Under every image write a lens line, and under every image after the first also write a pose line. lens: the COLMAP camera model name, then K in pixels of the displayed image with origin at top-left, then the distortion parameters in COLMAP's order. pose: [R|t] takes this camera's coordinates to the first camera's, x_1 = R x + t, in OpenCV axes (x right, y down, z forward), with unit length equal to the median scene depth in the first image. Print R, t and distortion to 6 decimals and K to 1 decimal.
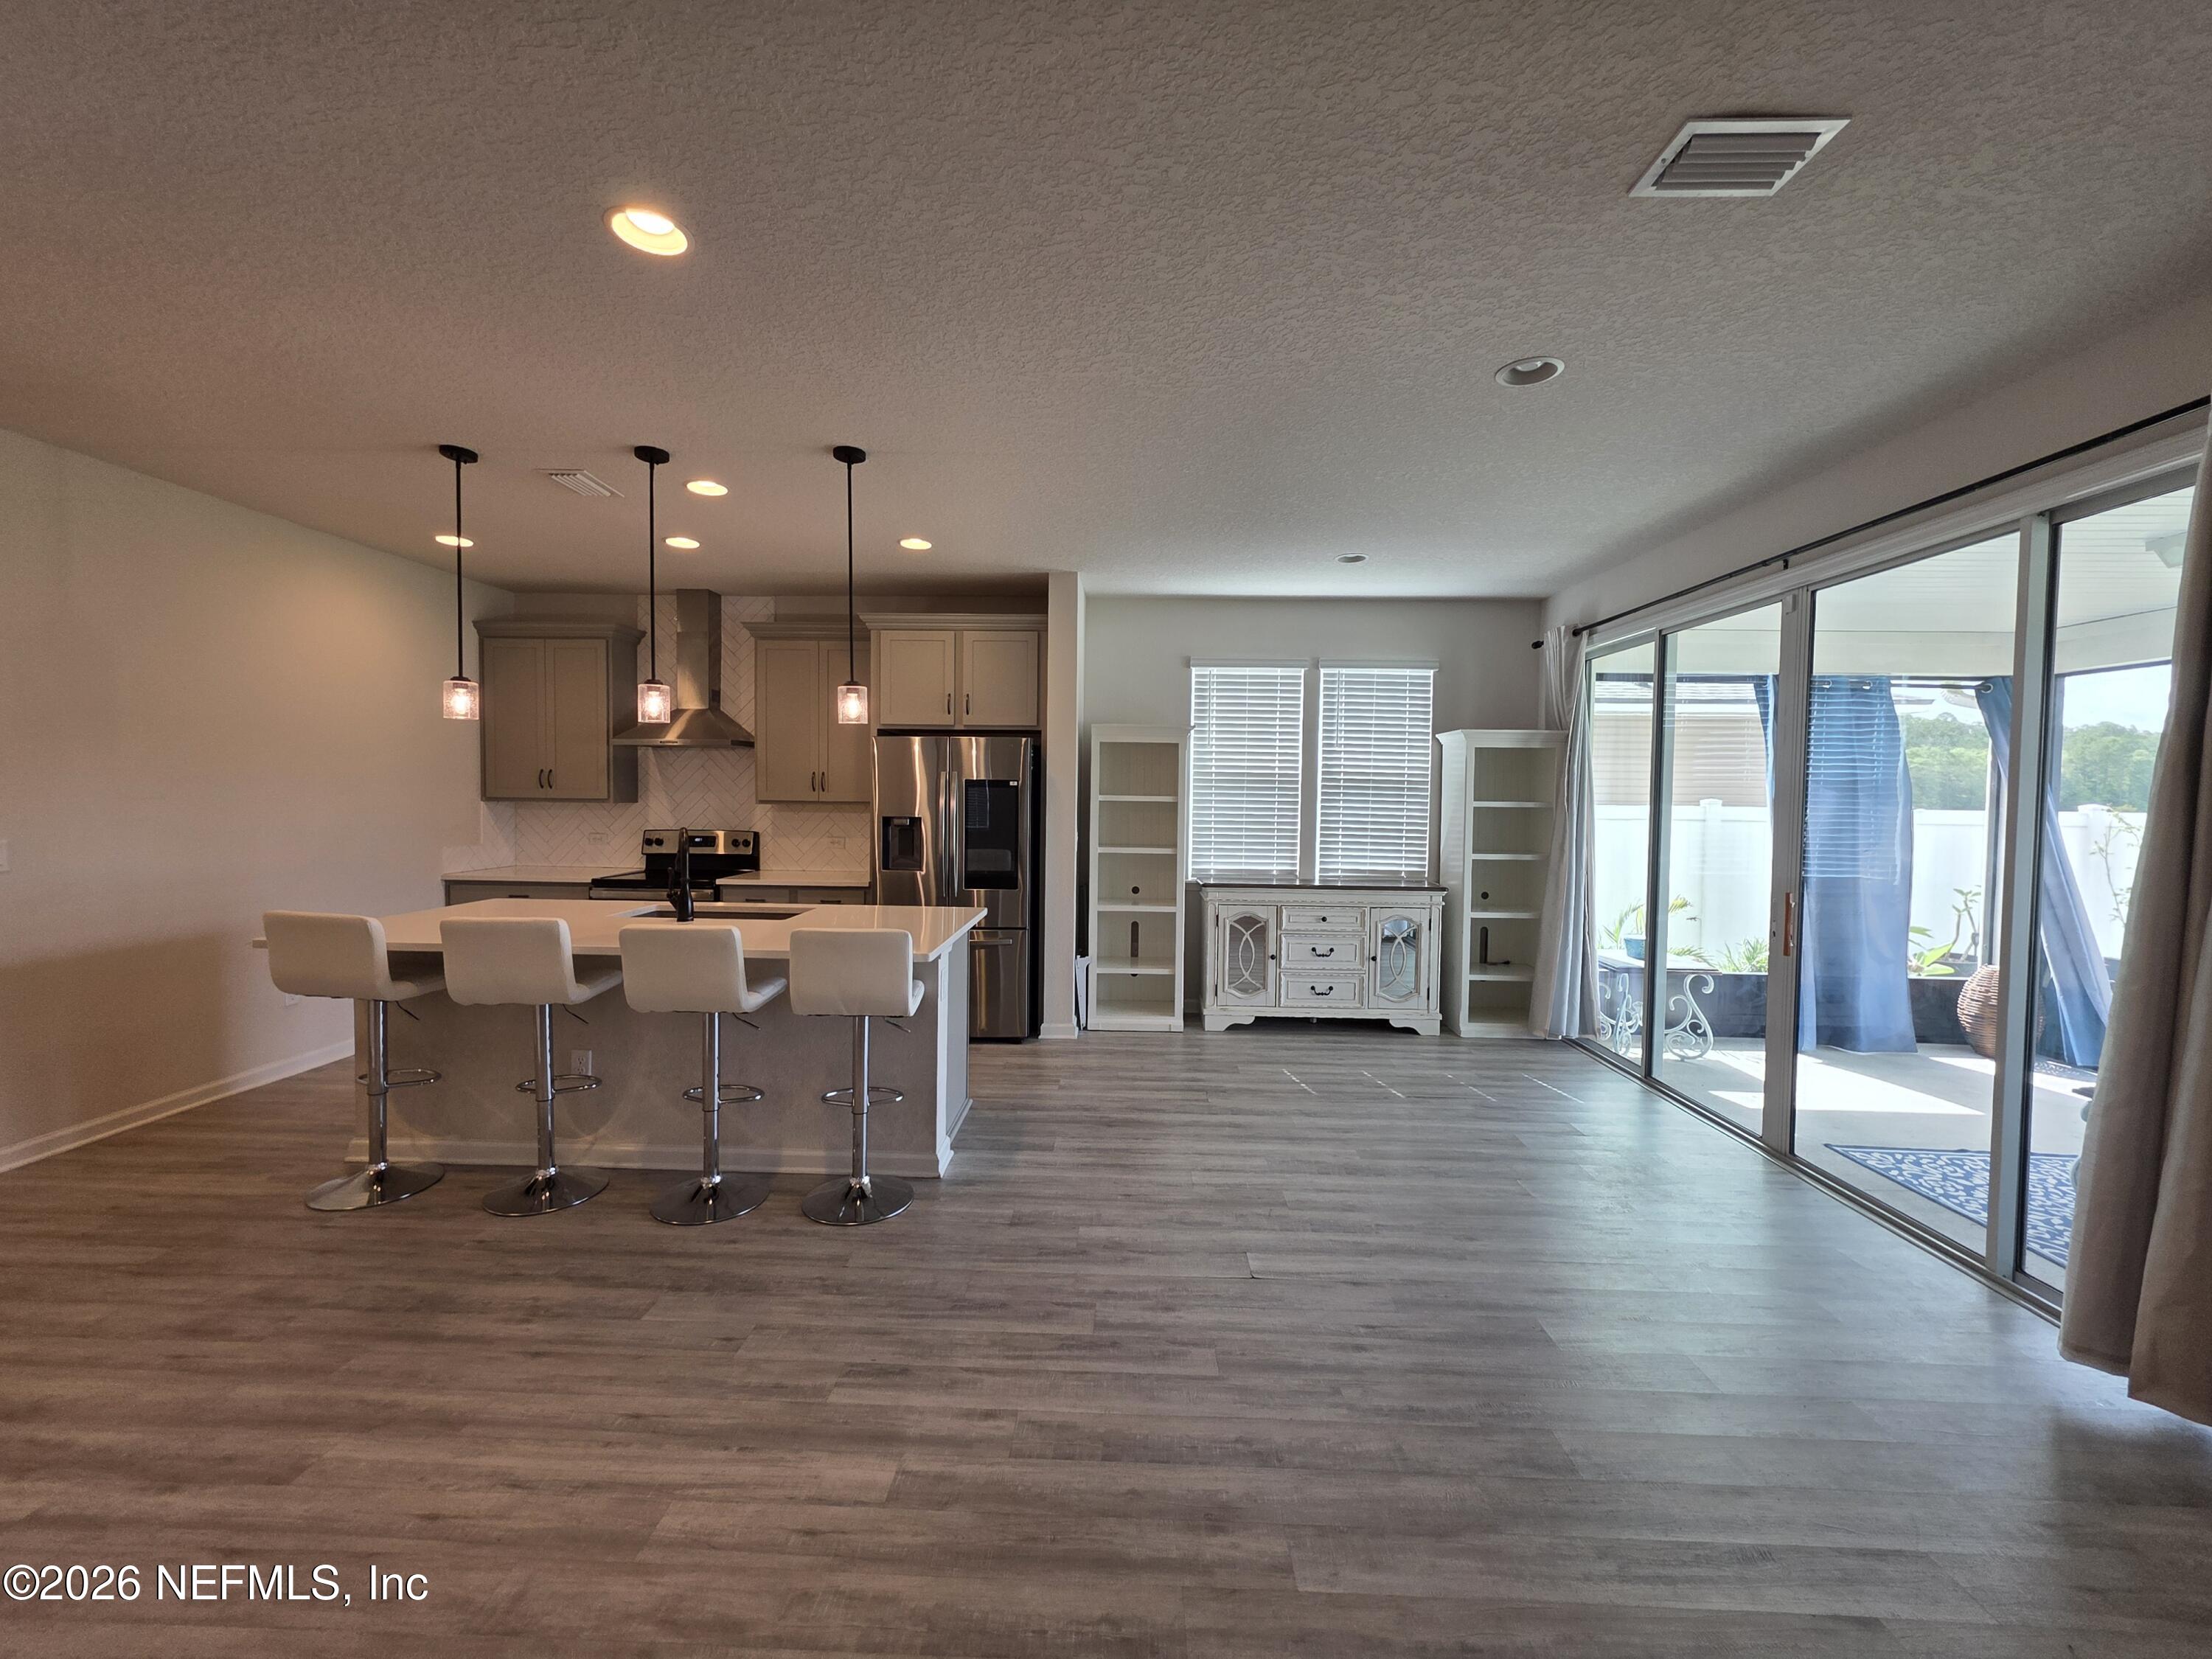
lens RADIAL K [[885.8, 0, 1111.1], [0, 885.8, 826.4], [0, 0, 1]] dist [-0.000901, 0.002578]
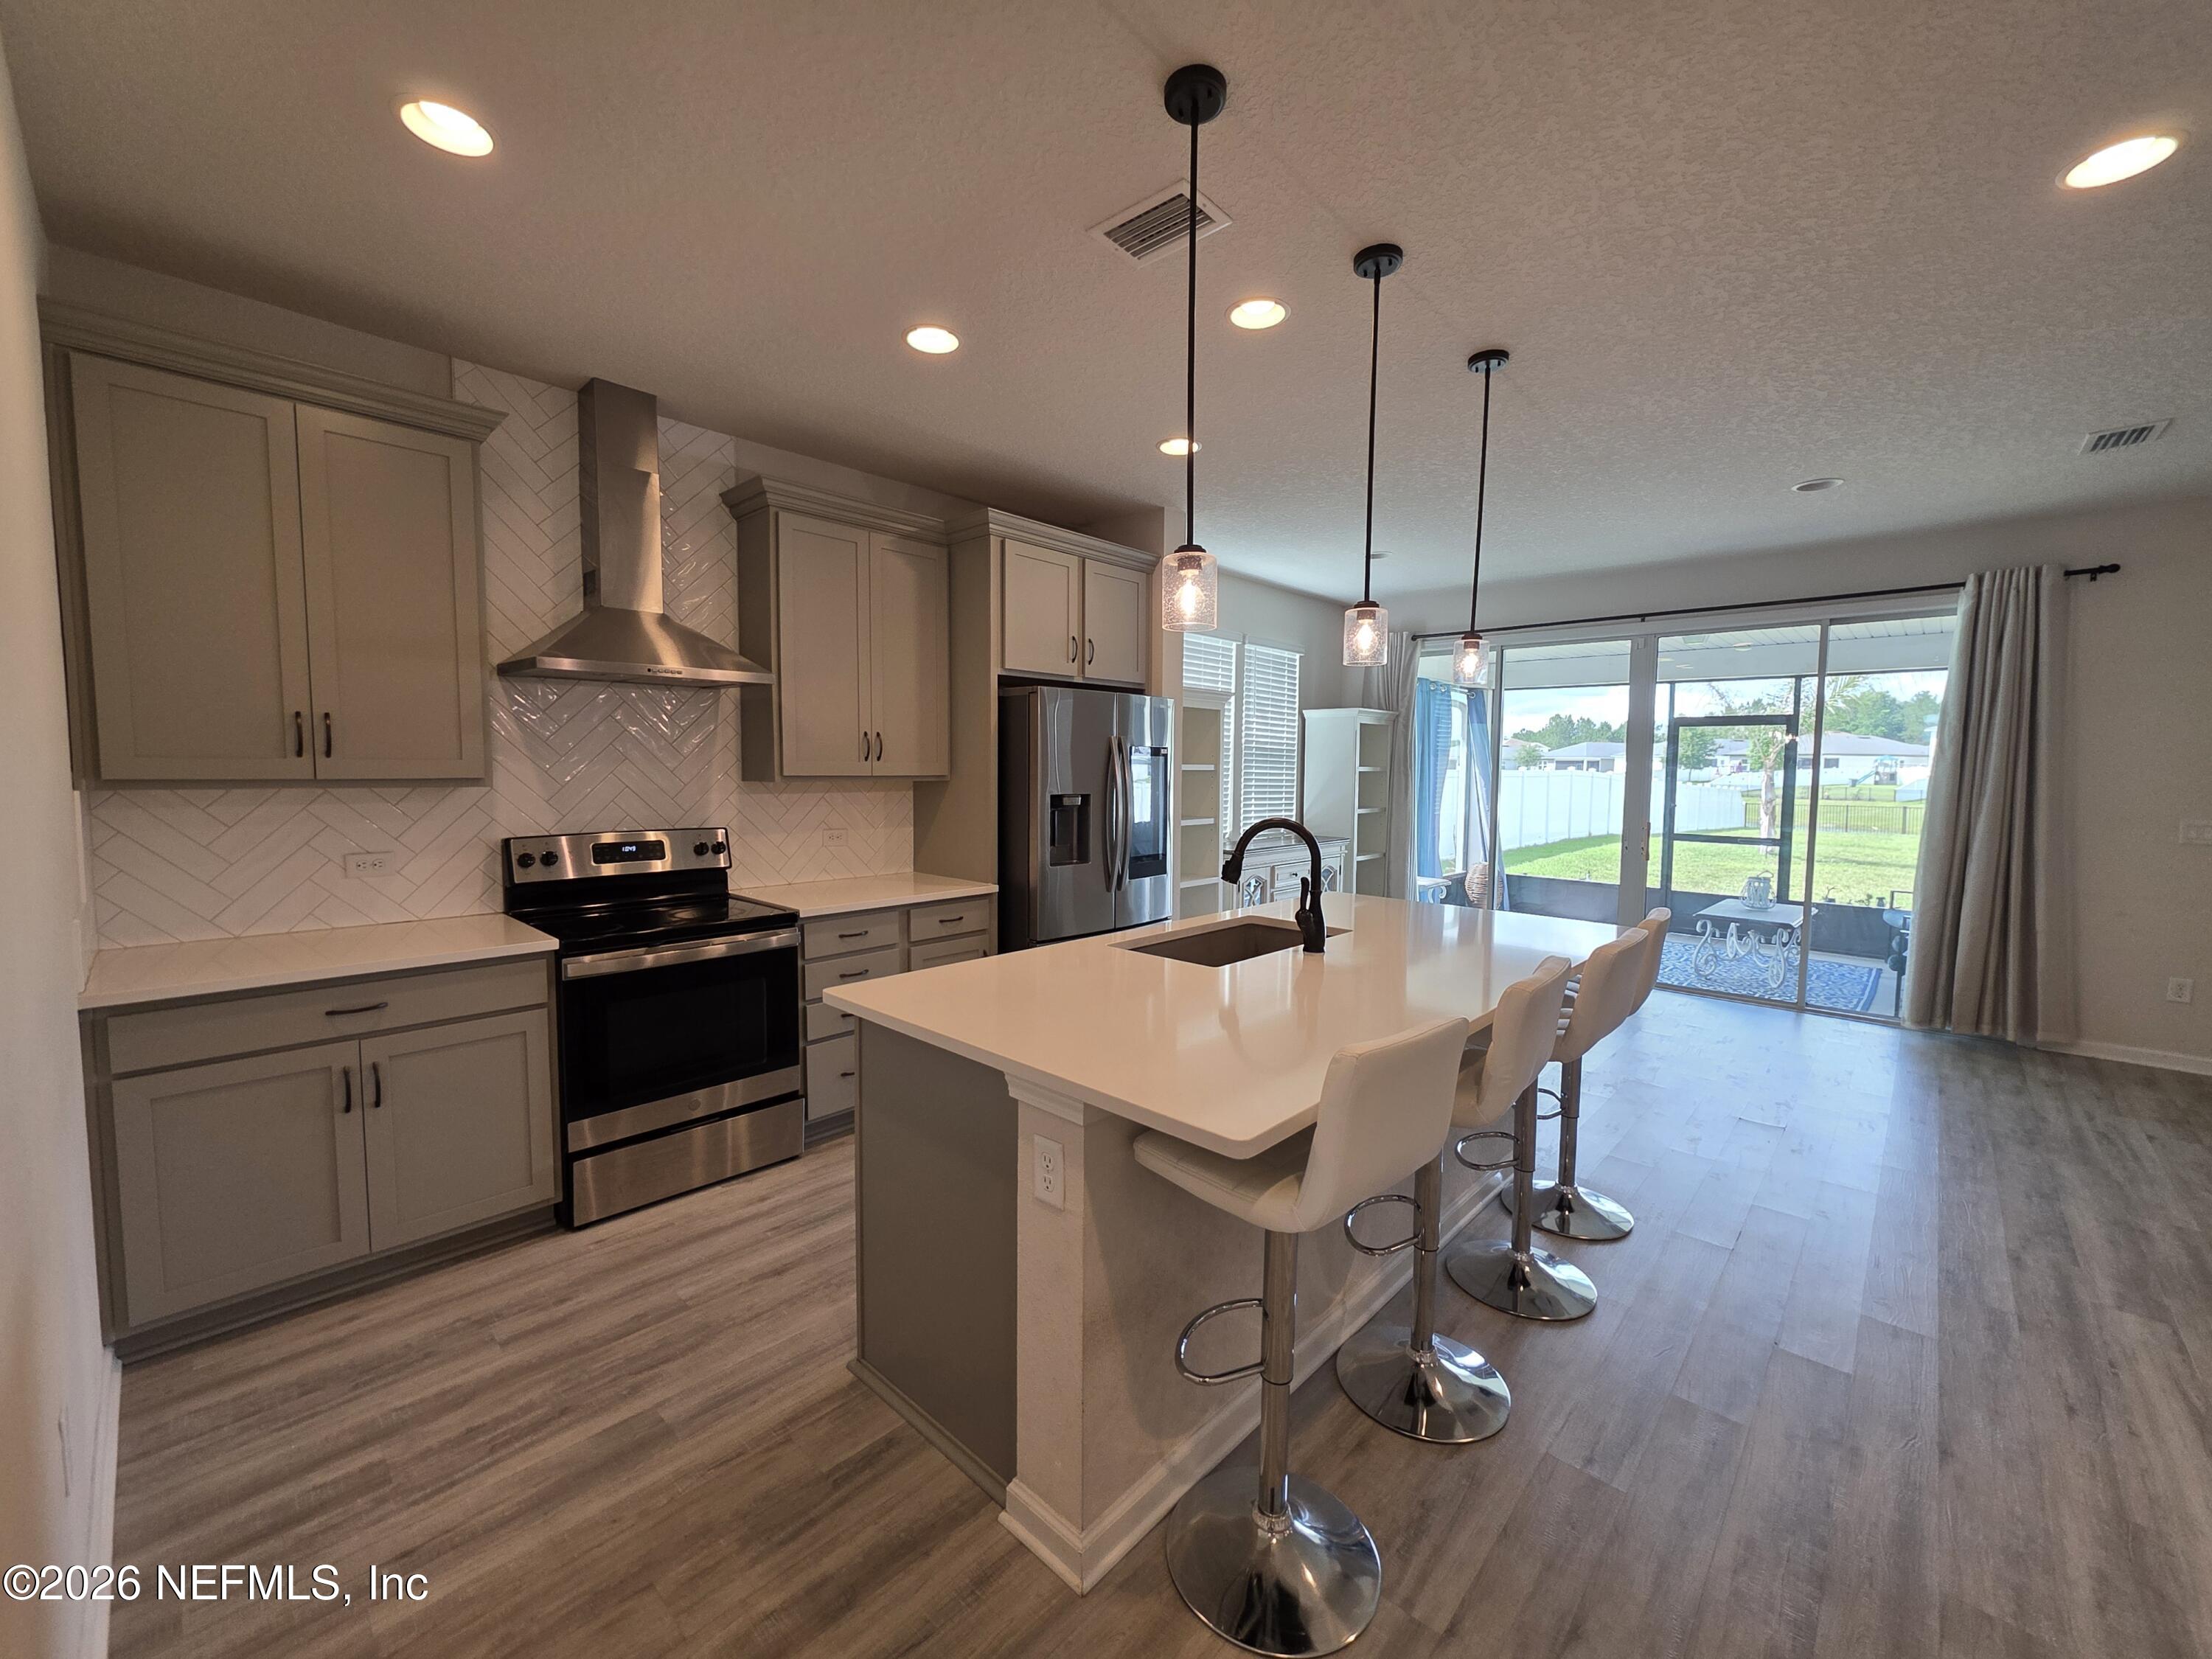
lens RADIAL K [[885.8, 0, 1105.2], [0, 885.8, 835.2], [0, 0, 1]] dist [-0.000901, 0.002578]
pose [[0.660575, -0.066956, 0.747768, -0.785340], [0.025717, 0.997449, 0.066594, -0.026284], [-0.750319, -0.024760, 0.660612, 0.471335]]
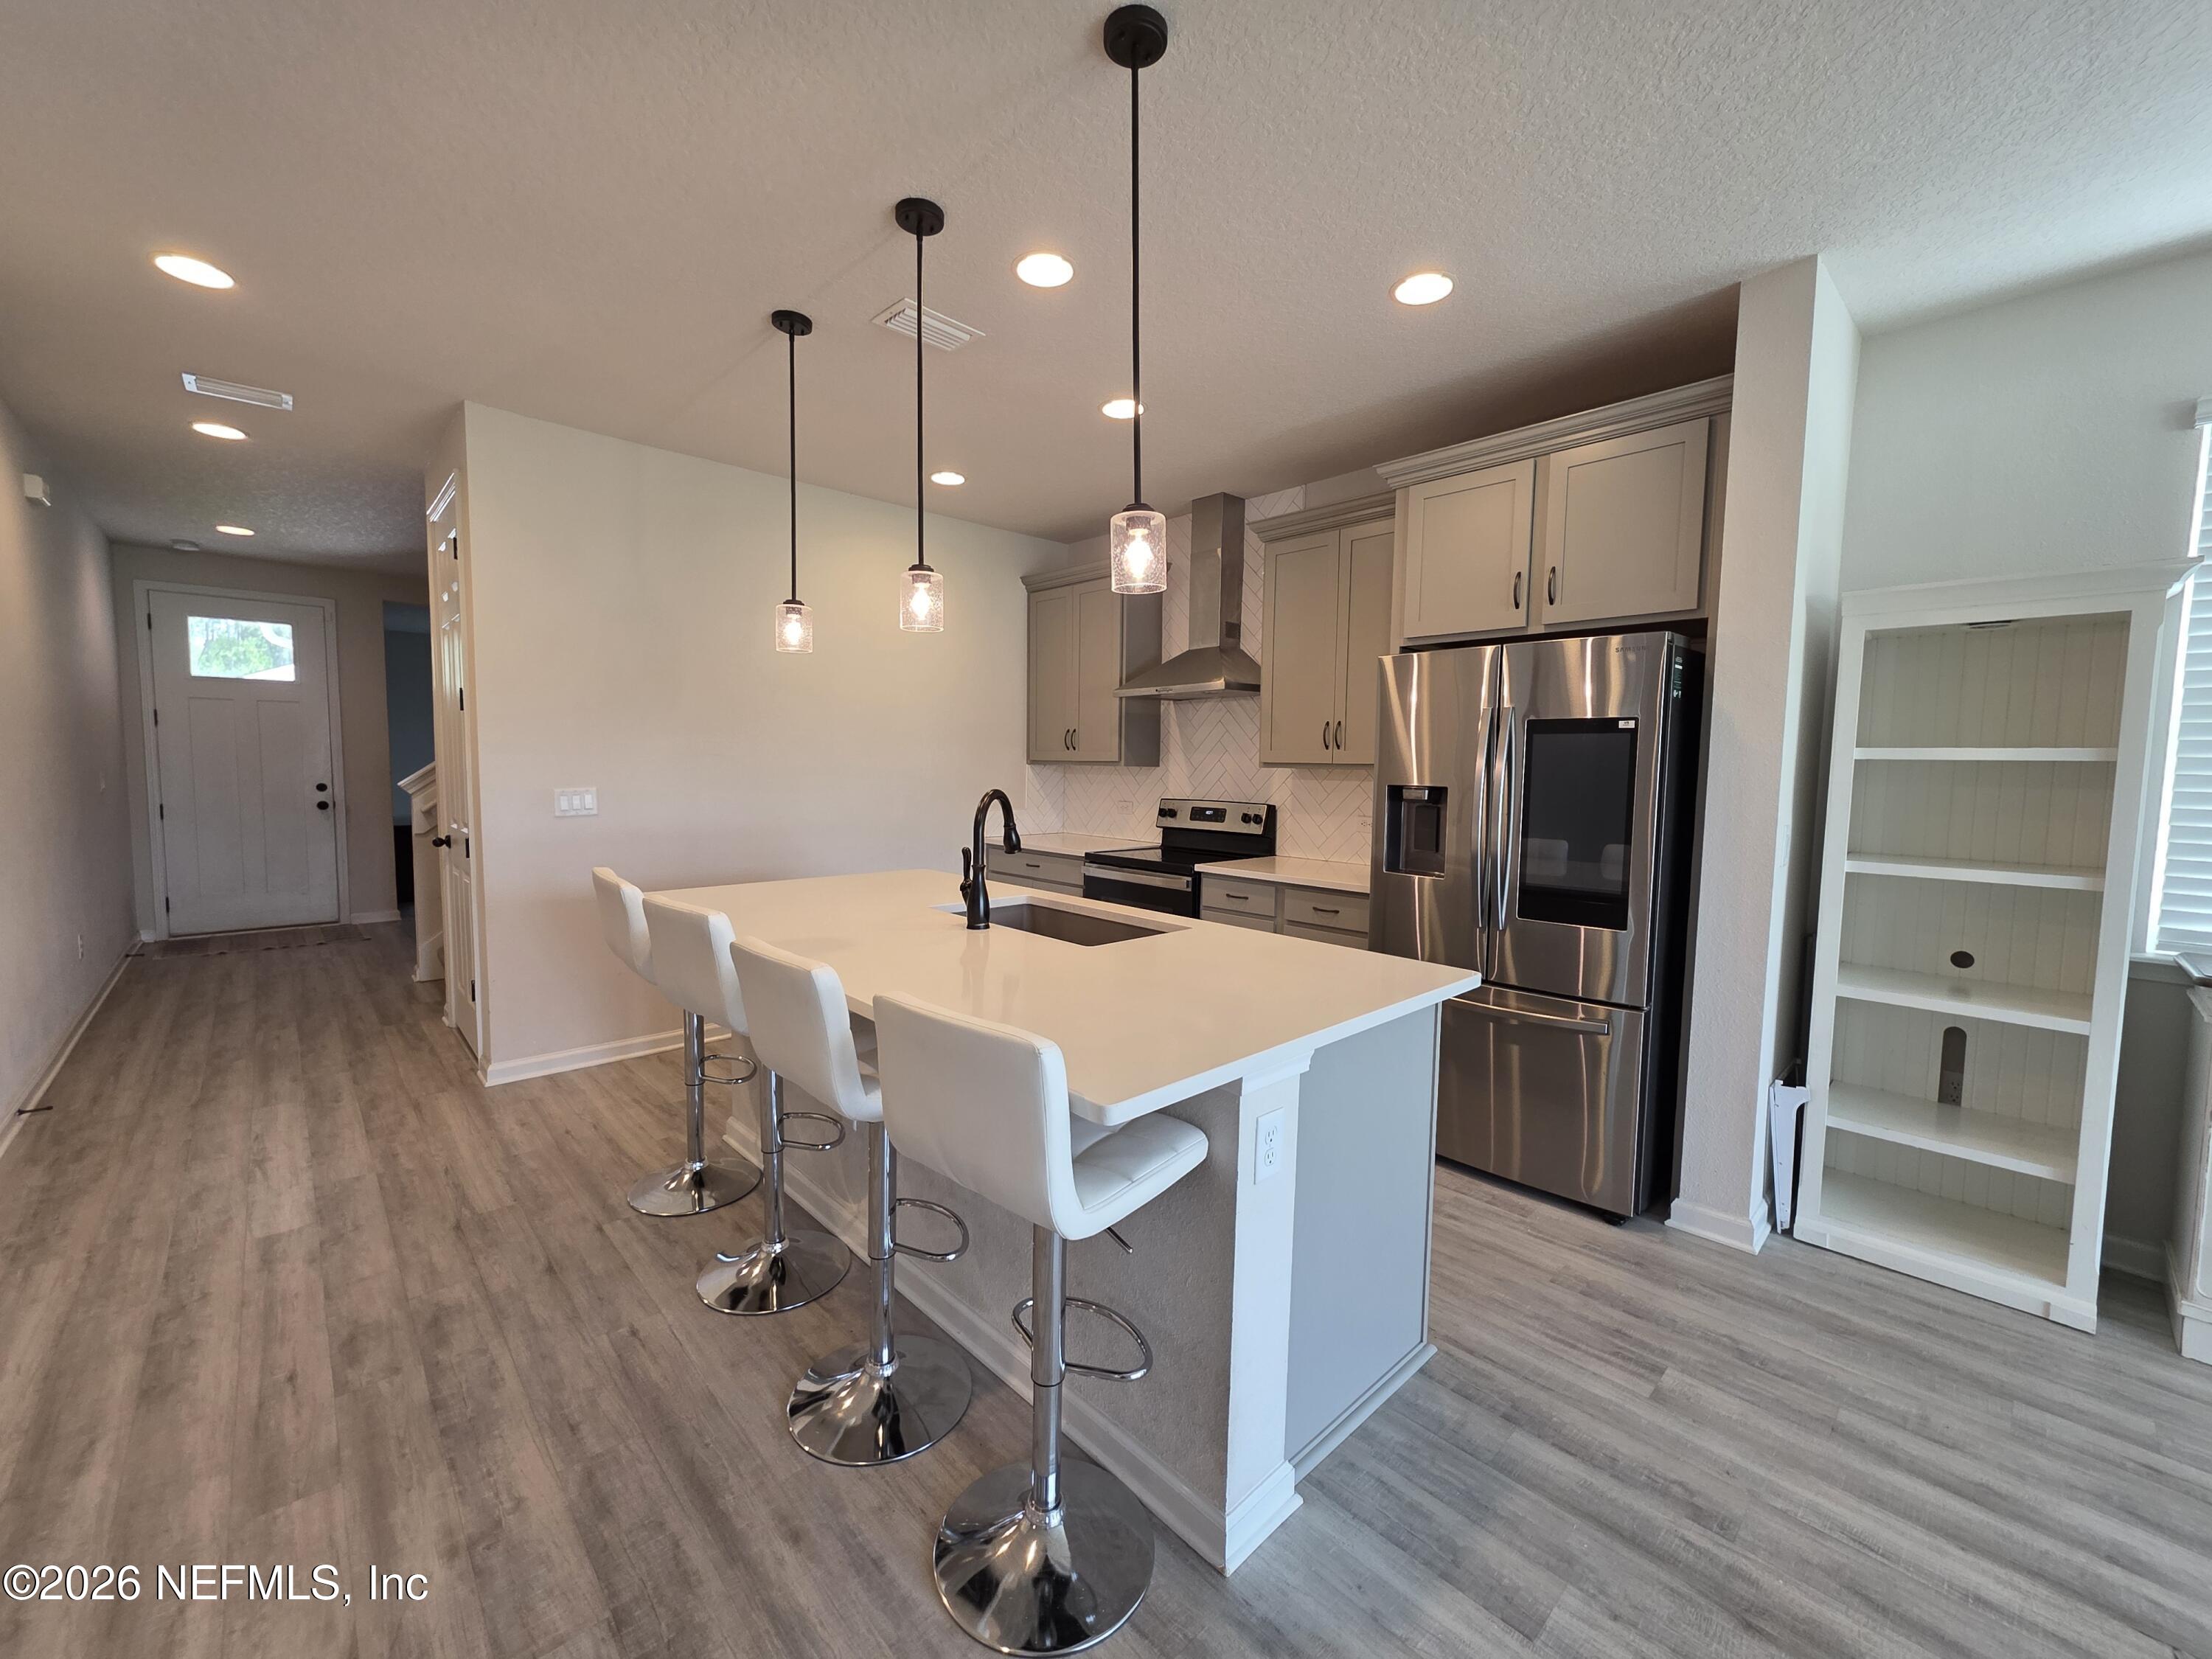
lens RADIAL K [[885.8, 0, 1103.9], [0, 885.8, 826.7], [0, 0, 1]] dist [-0.000901, 0.002578]
pose [[0.704746, 0.048548, -0.707797, 0.041468], [-0.031964, 0.998816, 0.036684, 0.001627], [0.708739, -0.003229, 0.705463, 0.420711]]
